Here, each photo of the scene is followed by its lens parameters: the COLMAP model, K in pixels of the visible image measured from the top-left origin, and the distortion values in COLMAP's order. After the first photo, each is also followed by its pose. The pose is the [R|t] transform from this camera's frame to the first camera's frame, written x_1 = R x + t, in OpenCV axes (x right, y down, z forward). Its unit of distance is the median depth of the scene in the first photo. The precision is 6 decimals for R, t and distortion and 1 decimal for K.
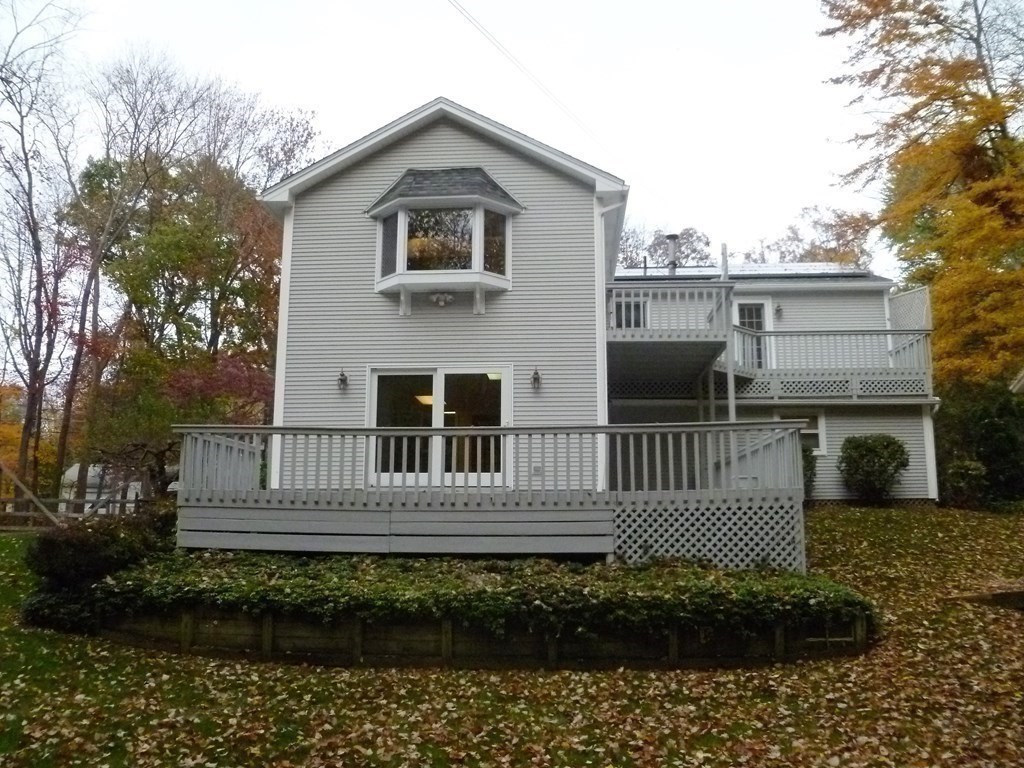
lens RADIAL K [[843.2, 0, 512.0], [0, 843.2, 384.0], [0, 0, 1]] dist [-0.110028, 0.052907]
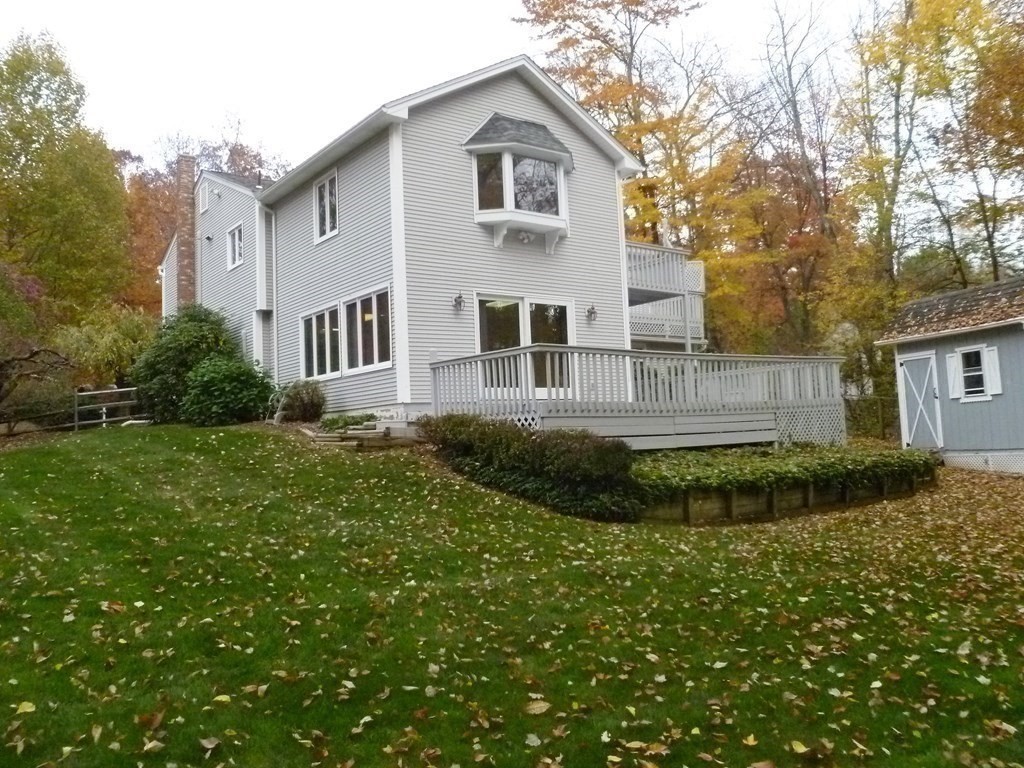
lens RADIAL K [[843.2, 0, 512.0], [0, 843.2, 384.0], [0, 0, 1]] dist [-0.110028, 0.052907]
pose [[0.751792, 0.010021, 0.659325, -0.814947], [-0.073218, 0.994970, 0.068365, 0.020340], [-0.655323, -0.099671, 0.748744, 0.128266]]
